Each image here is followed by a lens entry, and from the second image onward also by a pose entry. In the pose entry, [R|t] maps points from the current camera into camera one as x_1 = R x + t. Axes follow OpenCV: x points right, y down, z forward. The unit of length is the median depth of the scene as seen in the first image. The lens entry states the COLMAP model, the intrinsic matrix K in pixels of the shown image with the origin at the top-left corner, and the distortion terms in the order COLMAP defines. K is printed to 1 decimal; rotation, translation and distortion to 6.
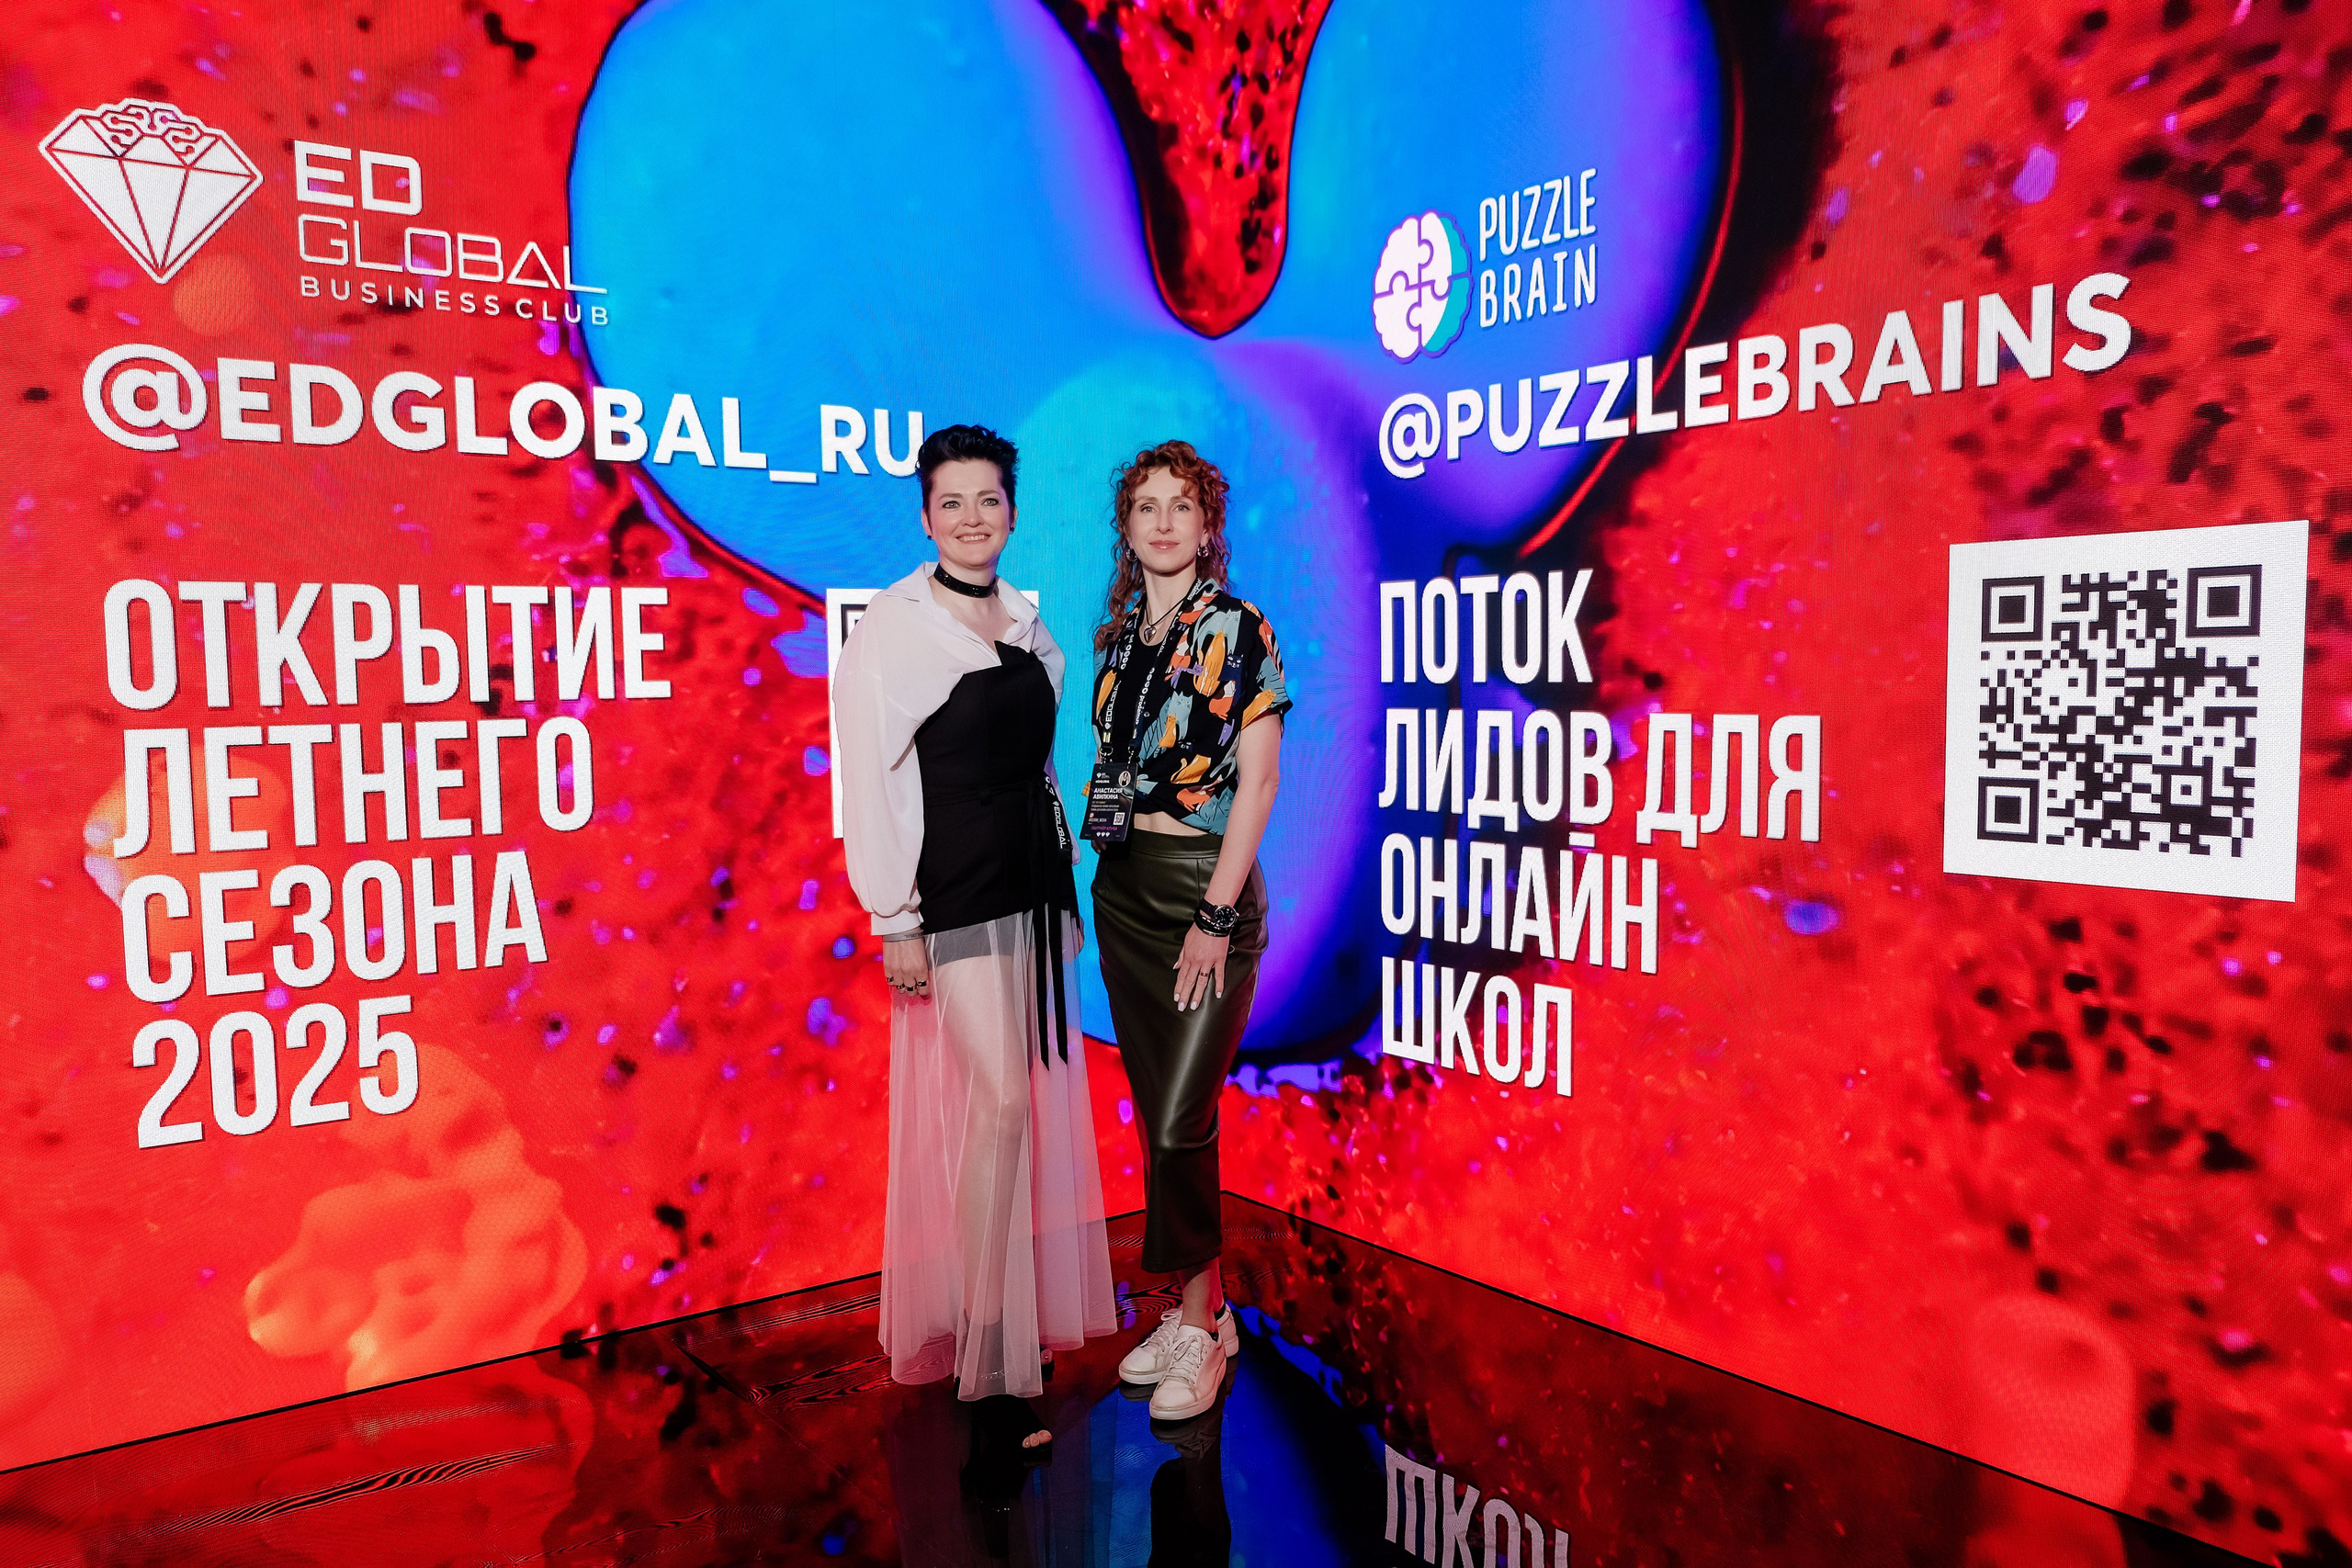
lens RADIAL K [[1861.2, 0, 1158.3], [0, 1861.2, 795.4], [0, 0, 1]] dist [-0.024900, 0.042218]
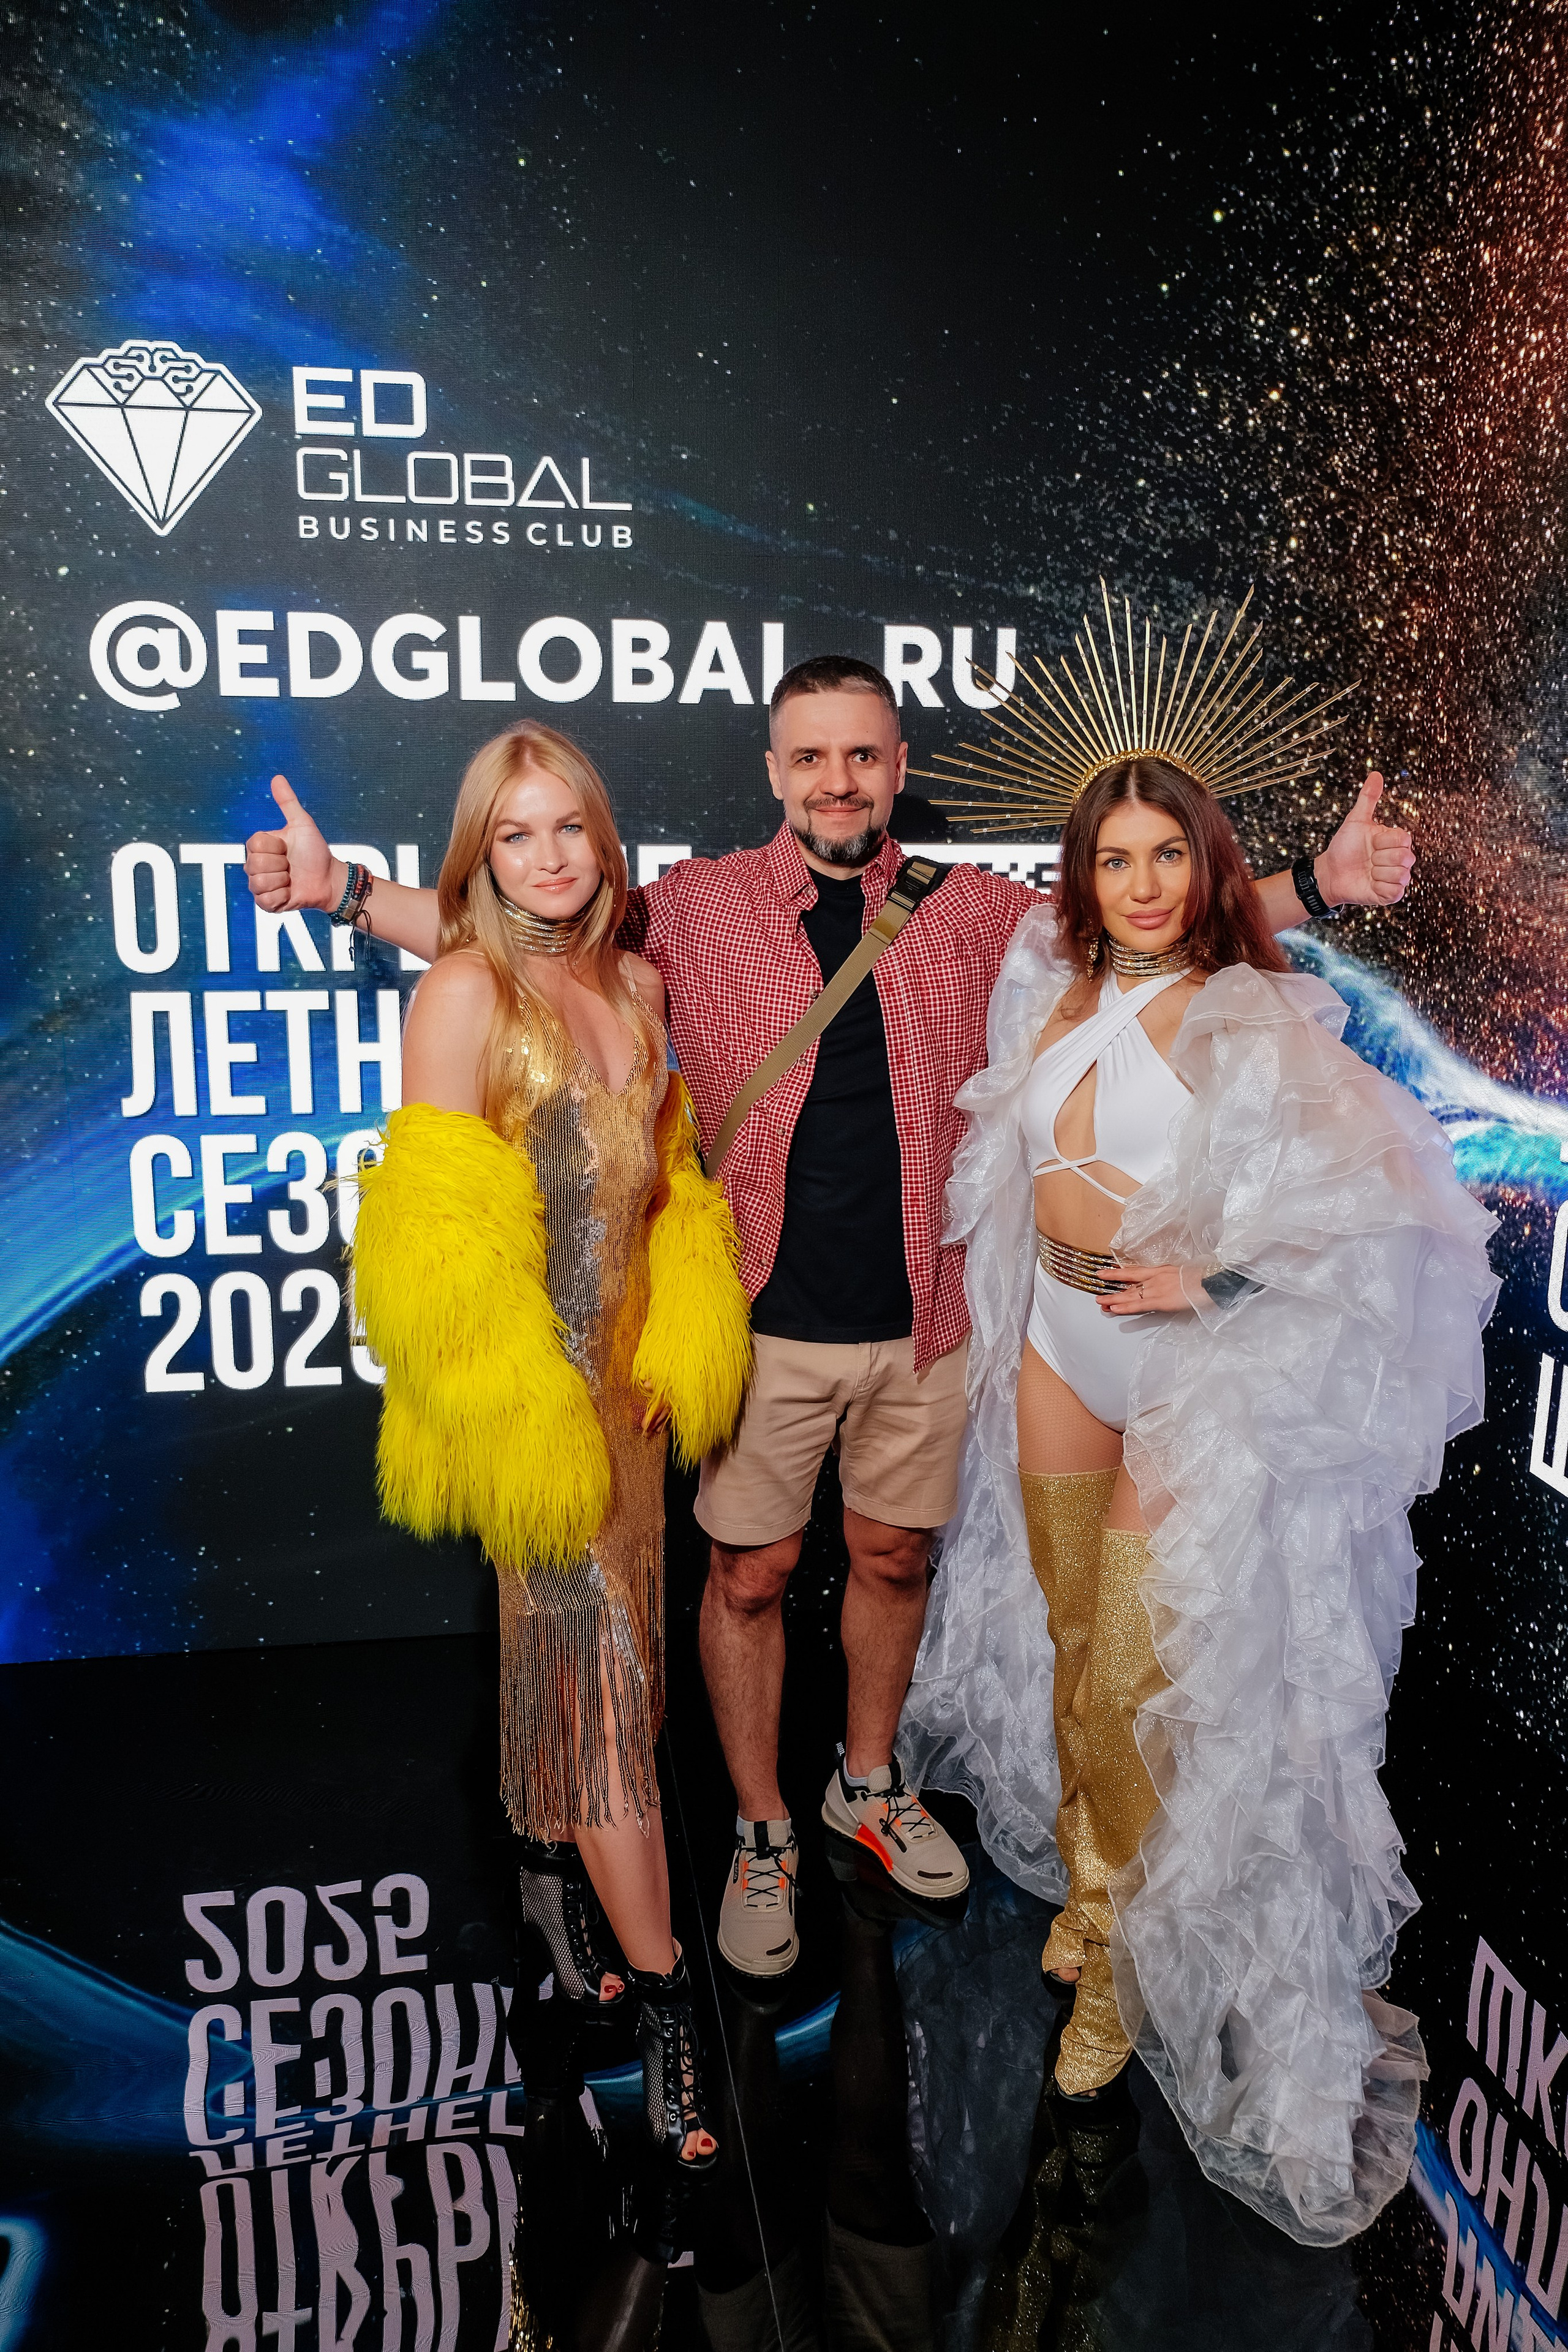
lens RADIAL K [[1861.4, 0, 804.5], [0, 1861.4, 1170.3], [0, 0, 1]] dist [-0.024900, 0.042218]
pose [[0.892115, 0.113889, -0.437218, 0.216310], [-0.053452, 0.987517, 0.148167, -0.104550], [0.448635, -0.108811, 0.887067, 0.240207]]
